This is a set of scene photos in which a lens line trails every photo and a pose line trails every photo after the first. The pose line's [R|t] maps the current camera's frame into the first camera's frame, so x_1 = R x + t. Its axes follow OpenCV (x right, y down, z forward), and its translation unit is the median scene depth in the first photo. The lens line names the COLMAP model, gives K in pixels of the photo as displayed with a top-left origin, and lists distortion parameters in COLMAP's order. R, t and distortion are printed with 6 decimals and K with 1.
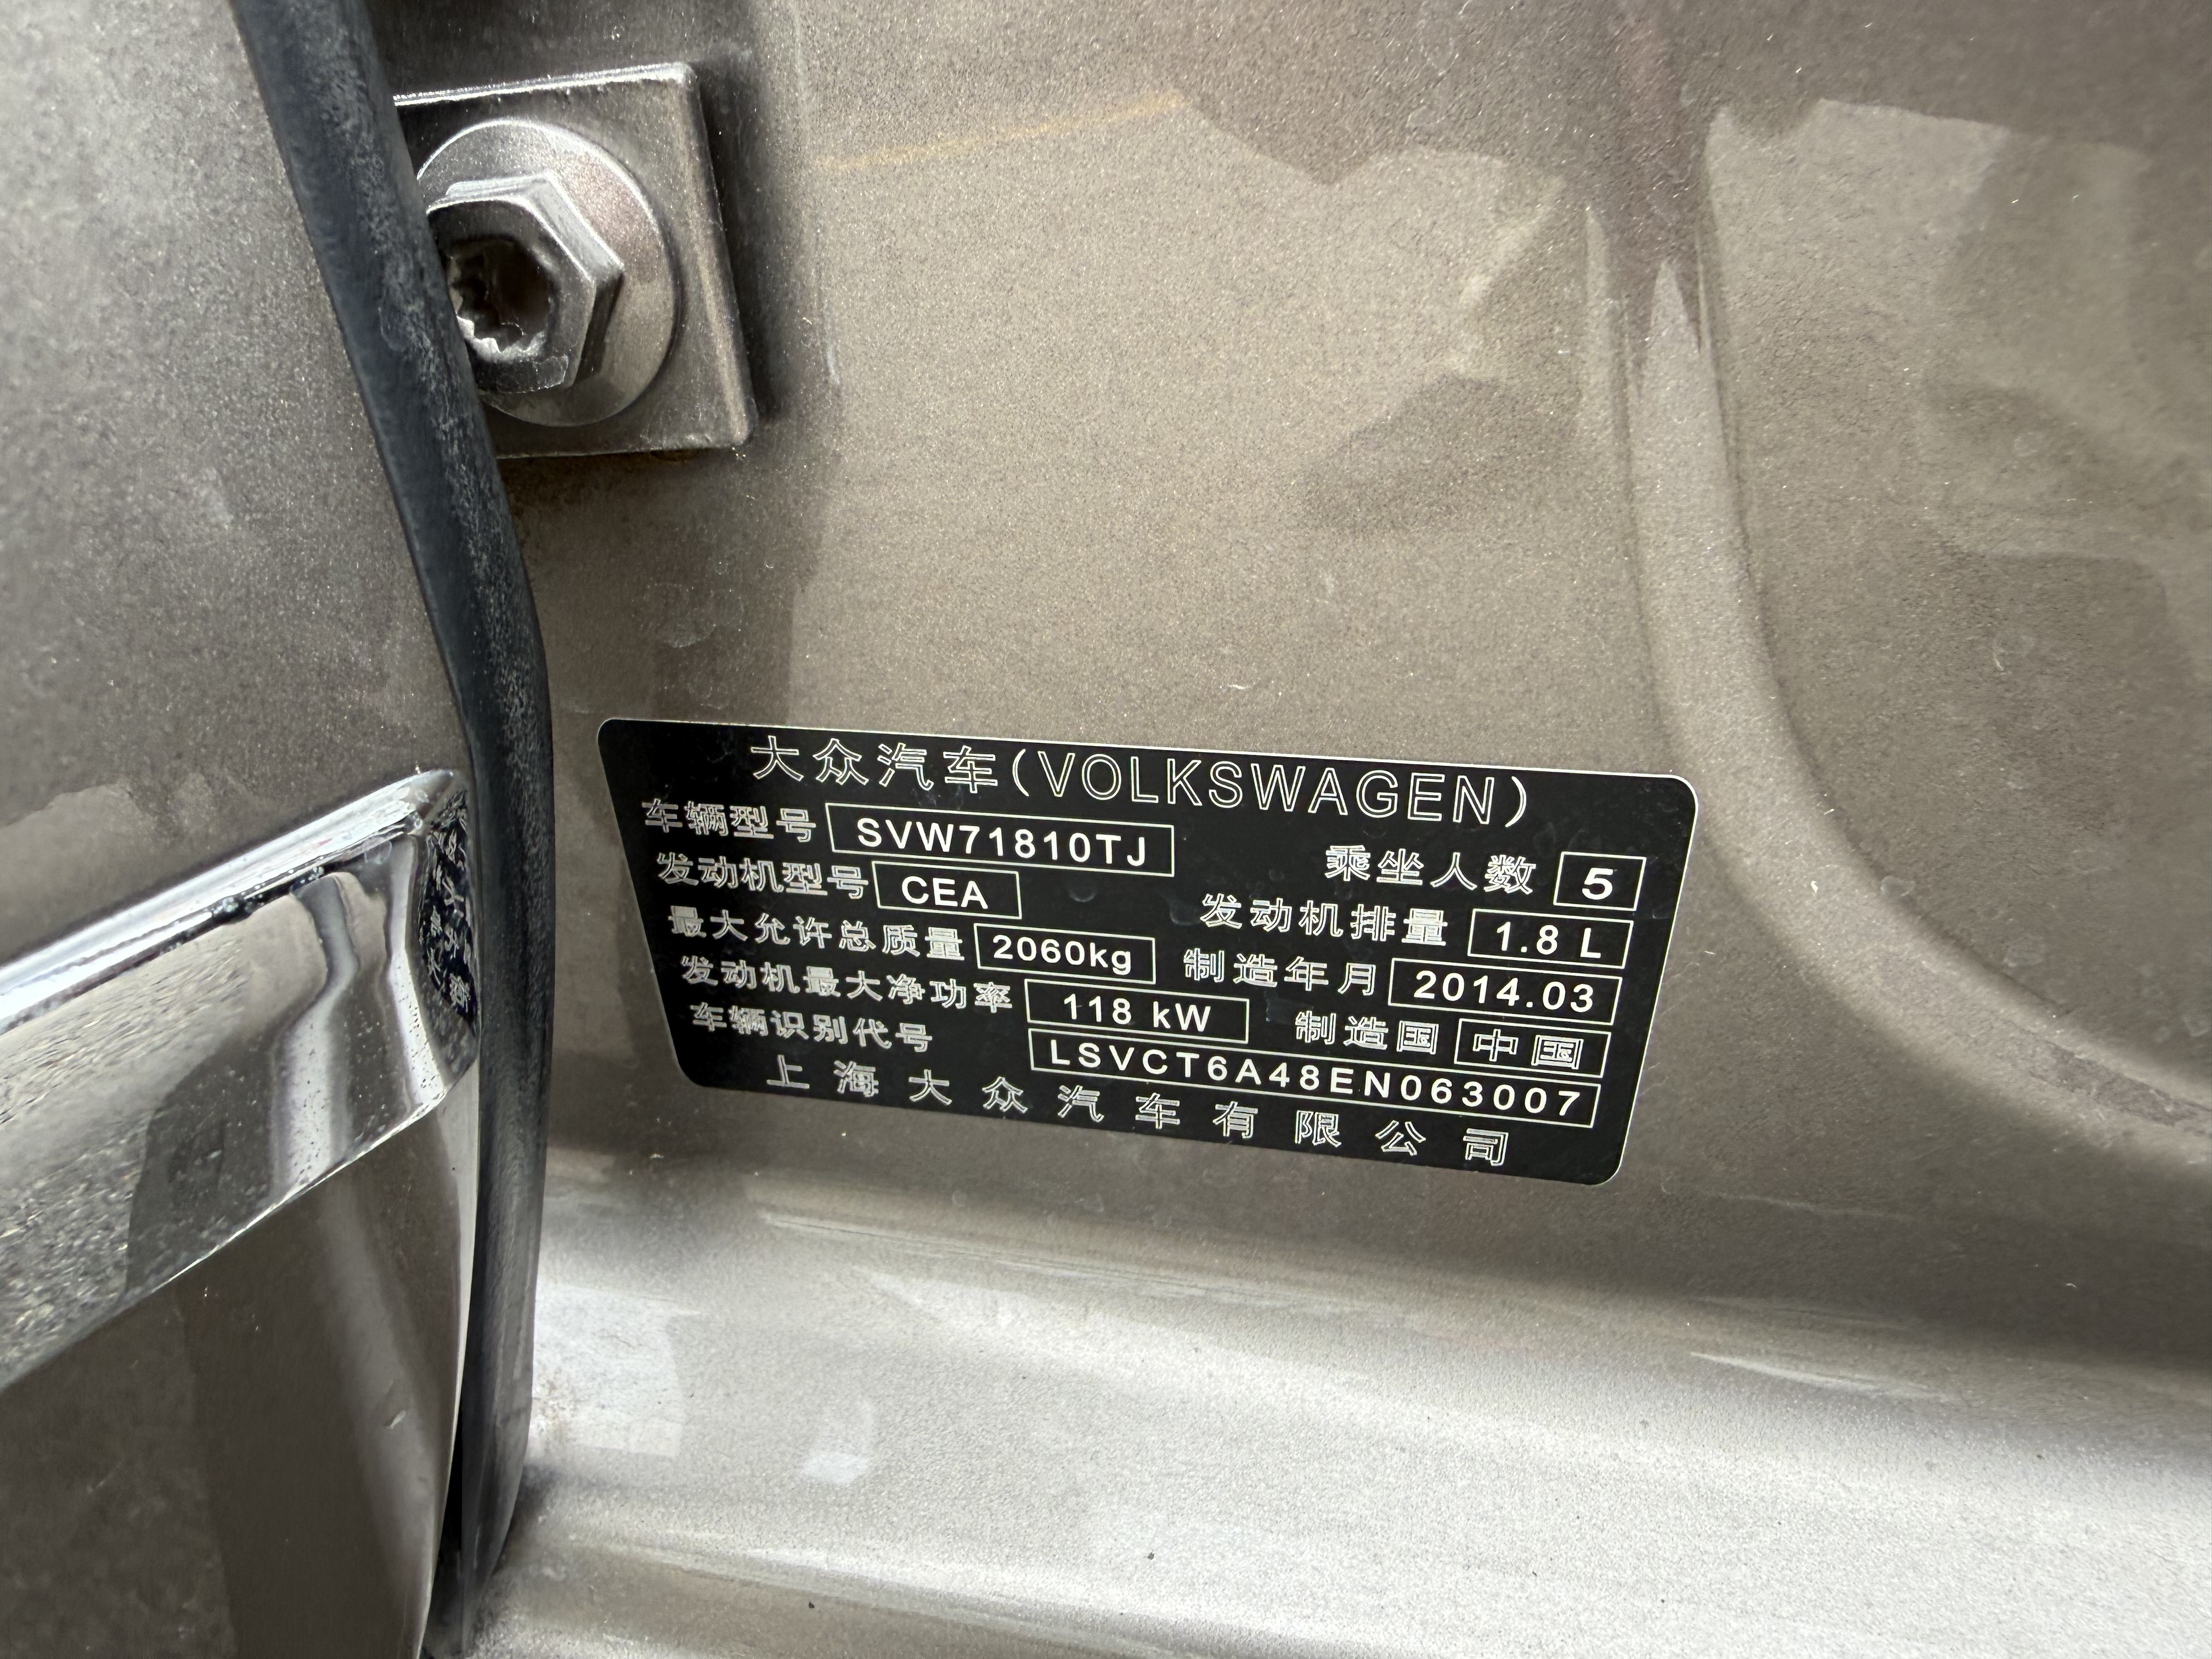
lens RADIAL K [[1576.5, 0, 1101.1], [0, 1576.5, 827.3], [0, 0, 1]] dist [0.022499, -0.031530]
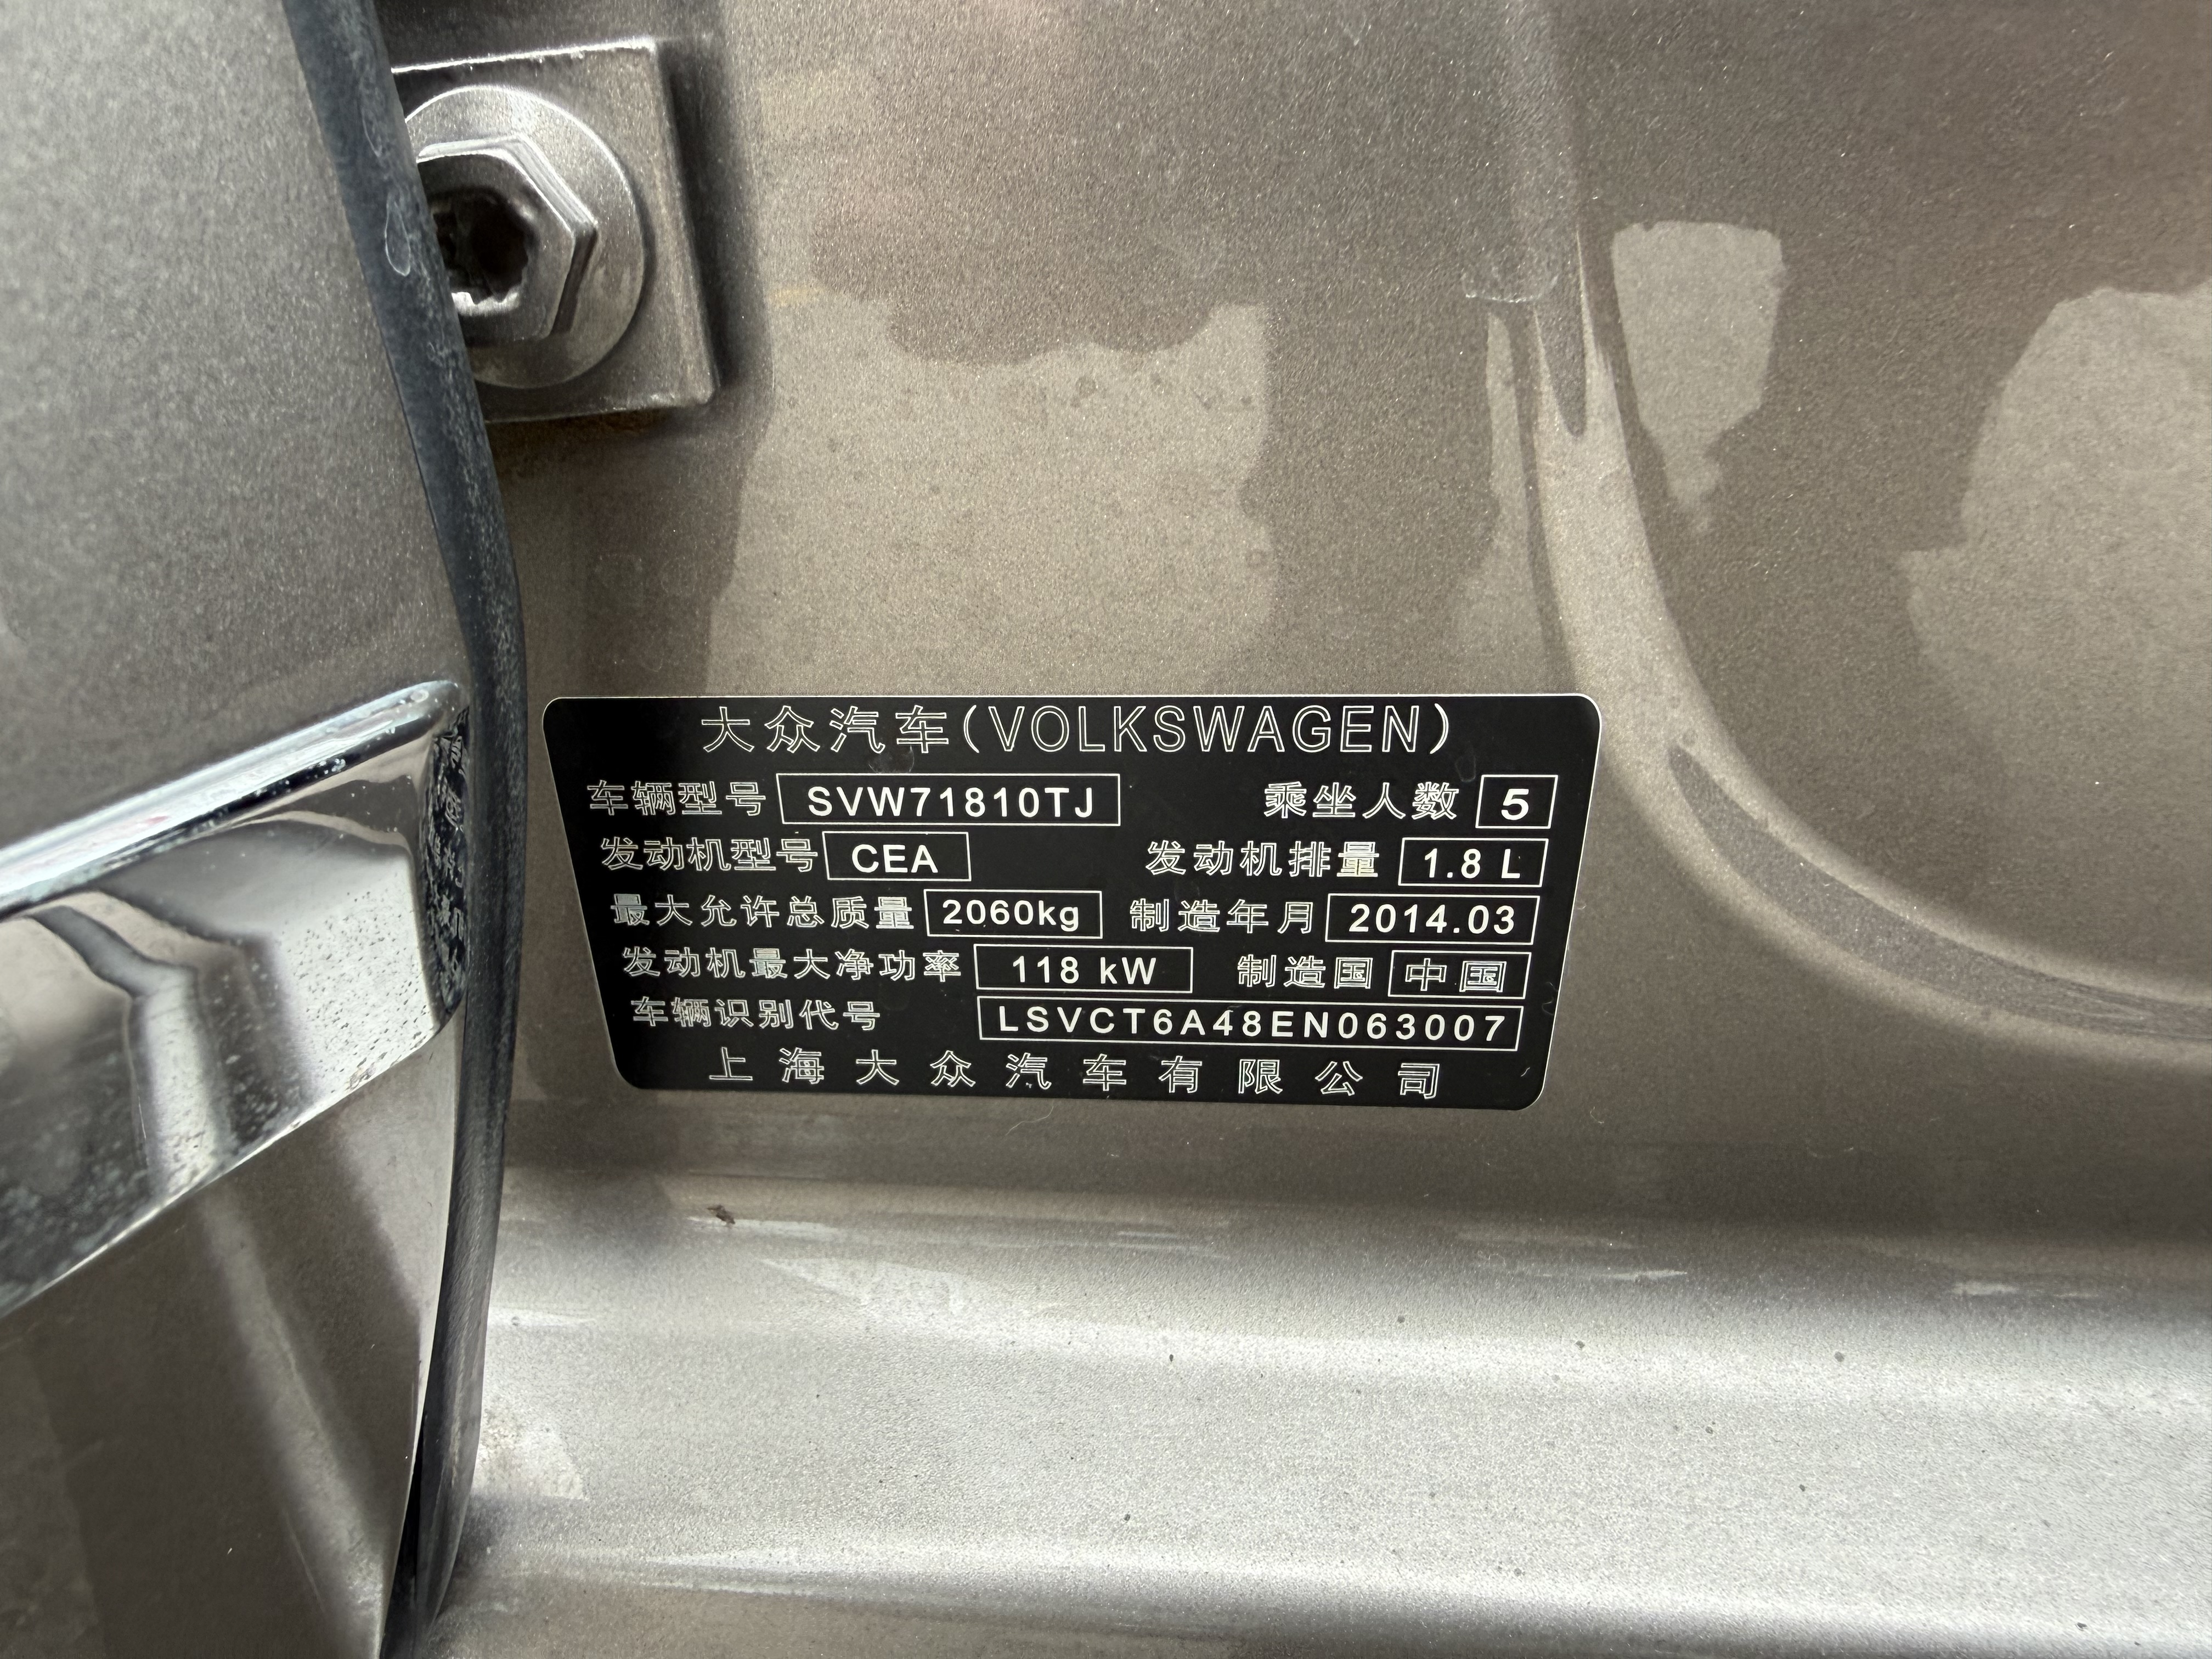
lens RADIAL K [[1576.5, 0, 1037.6], [0, 1576.5, 901.0], [0, 0, 1]] dist [0.022499, -0.031530]
pose [[0.990840, -0.048856, 0.125894, -0.145471], [0.060065, 0.994411, -0.086832, 0.172166], [-0.120948, 0.093598, 0.988236, -0.021612]]
